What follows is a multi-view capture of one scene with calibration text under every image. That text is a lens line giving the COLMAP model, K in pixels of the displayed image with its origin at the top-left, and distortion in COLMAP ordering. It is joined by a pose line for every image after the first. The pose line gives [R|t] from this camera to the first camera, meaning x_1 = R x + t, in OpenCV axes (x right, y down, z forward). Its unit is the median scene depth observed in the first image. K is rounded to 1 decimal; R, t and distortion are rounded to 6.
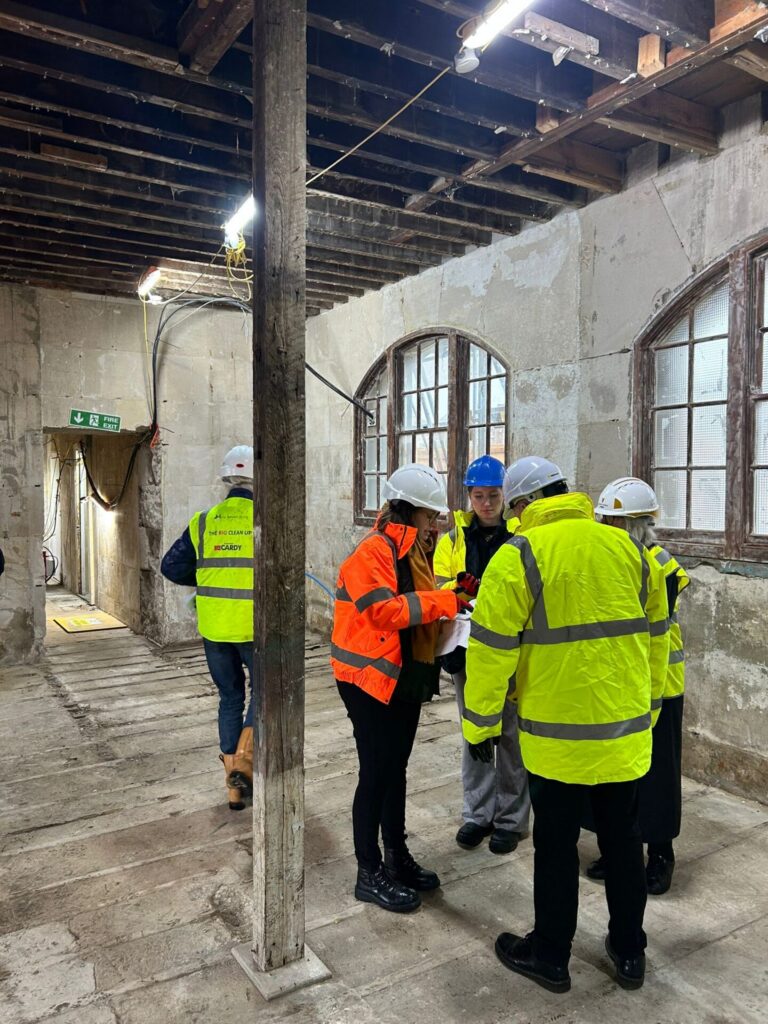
lens RADIAL K [[814.8, 0, 384.0], [0, 814.8, 512.0], [0, 0, 1]] dist [0.050269, -0.007726]
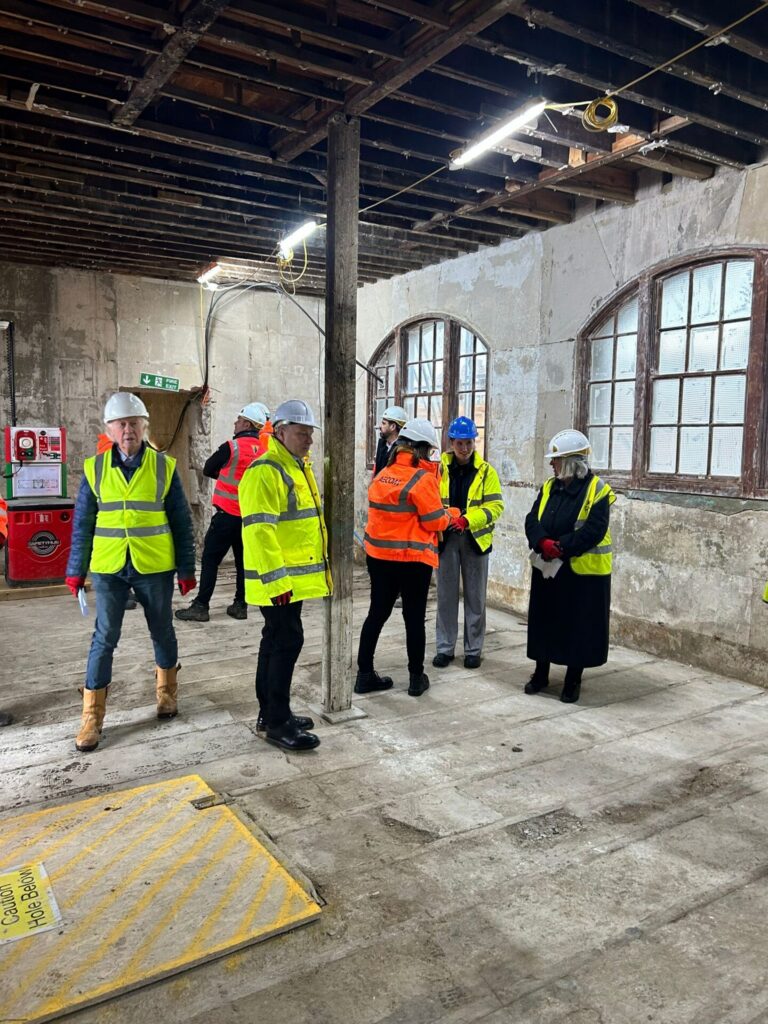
lens RADIAL K [[814.8, 0, 384.0], [0, 814.8, 512.0], [0, 0, 1]] dist [0.050269, -0.007726]
pose [[0.999920, 0.011604, 0.005121, -0.022695], [-0.011865, 0.998455, 0.054277, 0.020015], [-0.004483, -0.054333, 0.998513, -0.362670]]
